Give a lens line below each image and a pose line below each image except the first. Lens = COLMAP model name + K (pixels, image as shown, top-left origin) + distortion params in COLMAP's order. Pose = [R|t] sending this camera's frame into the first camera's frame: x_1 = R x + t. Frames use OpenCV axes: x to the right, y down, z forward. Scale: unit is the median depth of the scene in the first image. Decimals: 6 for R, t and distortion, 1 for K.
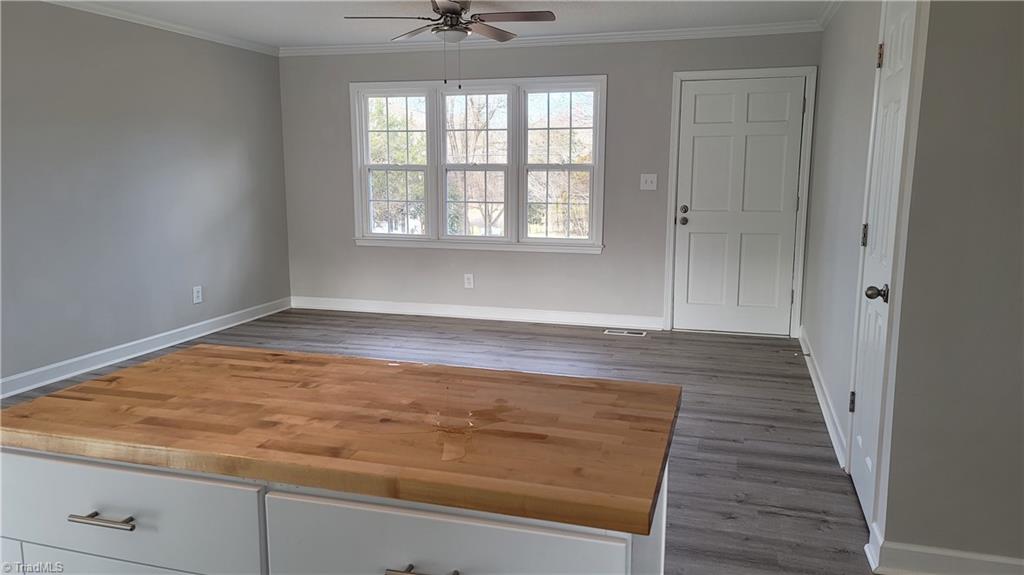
lens RADIAL K [[756.6, 0, 507.2], [0, 756.6, 286.6], [0, 0, 1]] dist [0.043406, -0.001337]
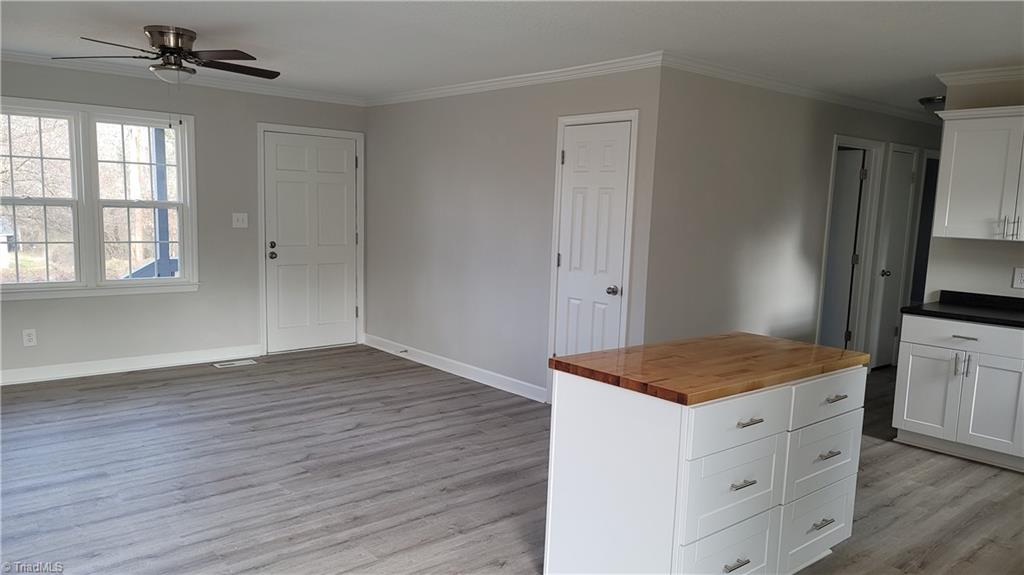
lens RADIAL K [[740.8, 0, 507.2], [0, 740.8, 286.6], [0, 0, 1]] dist [0.037541, -0.004627]
pose [[0.520440, -0.072368, 0.850826, -0.535195], [0.110027, 0.993779, 0.017224, -0.022234], [-0.846780, 0.084650, 0.525165, 0.140038]]
